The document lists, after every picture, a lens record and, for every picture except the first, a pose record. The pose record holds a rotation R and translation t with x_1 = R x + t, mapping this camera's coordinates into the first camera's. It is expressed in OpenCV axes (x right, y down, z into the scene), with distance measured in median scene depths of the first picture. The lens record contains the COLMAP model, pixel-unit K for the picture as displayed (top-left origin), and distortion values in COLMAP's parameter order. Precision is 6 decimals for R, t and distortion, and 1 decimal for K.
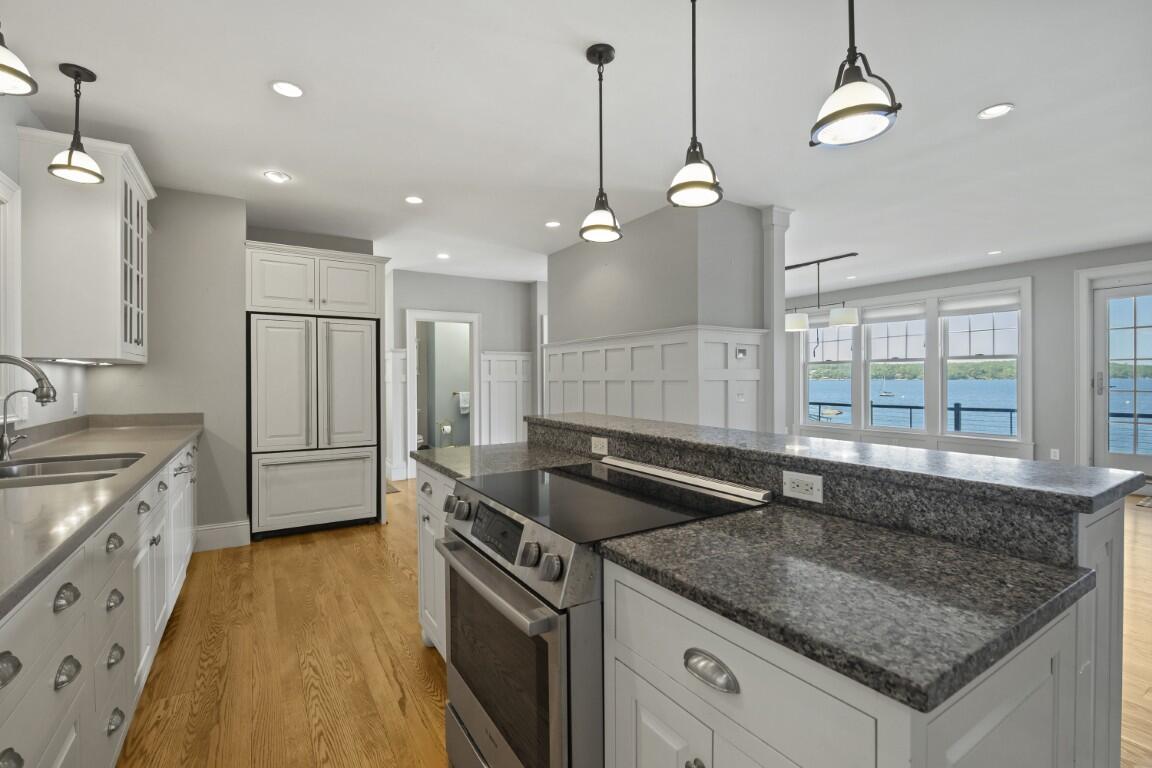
lens RADIAL K [[508.8, 0, 569.5], [0, 508.8, 381.4], [0, 0, 1]] dist [-0.003370, -0.000181]
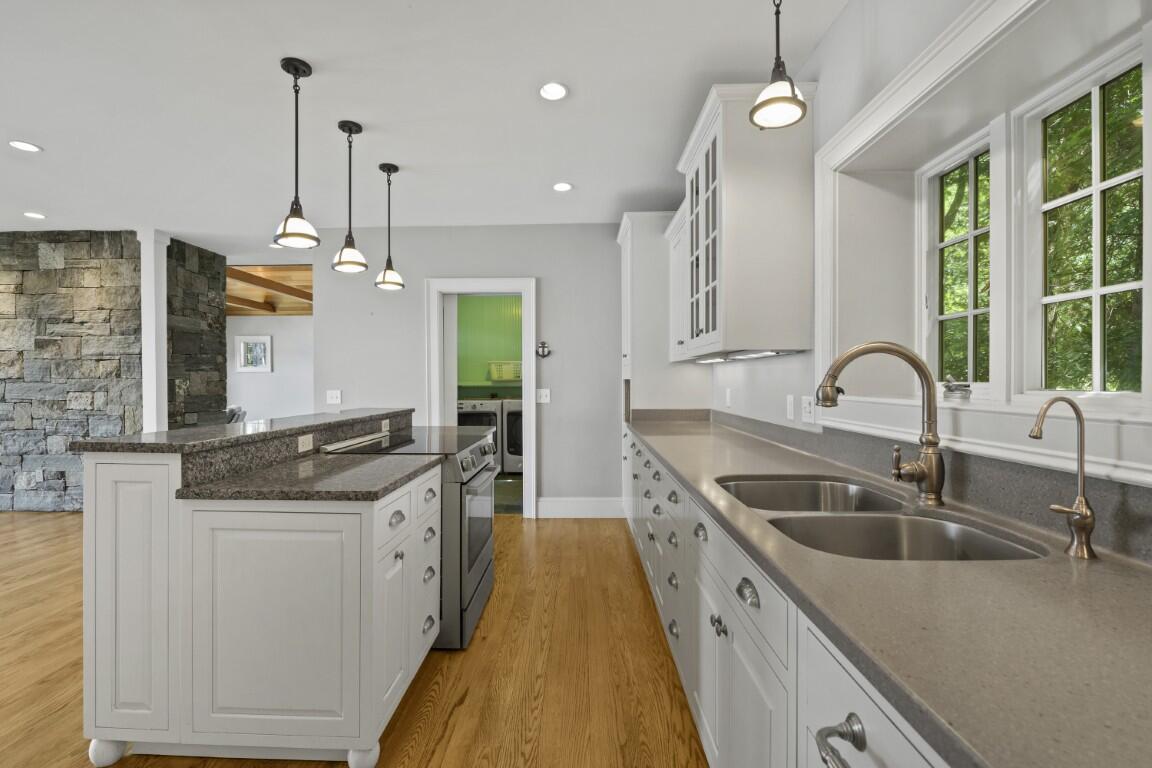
lens RADIAL K [[508.8, 0, 569.5], [0, 508.8, 381.4], [0, 0, 1]] dist [-0.003370, -0.000181]
pose [[-0.841529, 0.005525, 0.540184, -0.996322], [0.008938, 0.999953, 0.003695, -0.000802], [-0.540139, 0.007938, -0.841539, 1.625477]]
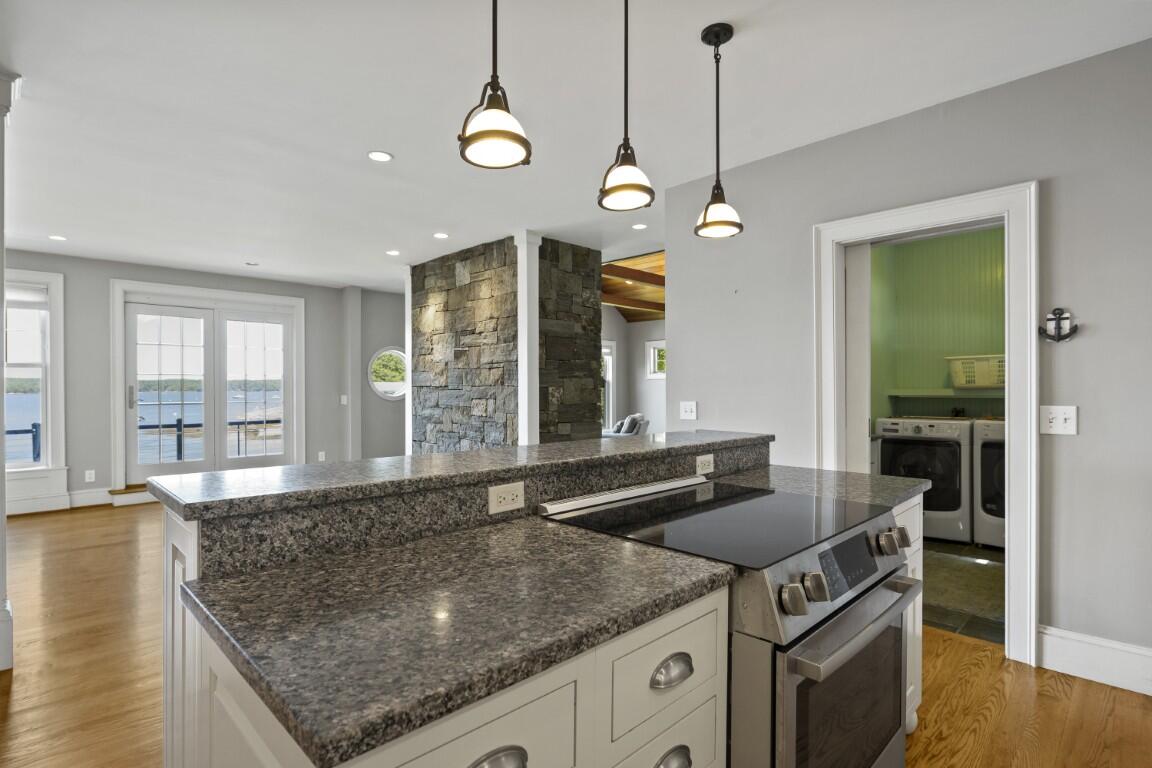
lens RADIAL K [[567.5, 0, 572.4], [0, 567.5, 390.7], [0, 0, 1]] dist [-0.009541, -0.000605]
pose [[-0.225003, 0.001775, 0.974356, -0.637096], [0.009174, 0.999958, 0.000297, -0.001339], [-0.974315, 0.009005, -0.225010, 1.098079]]
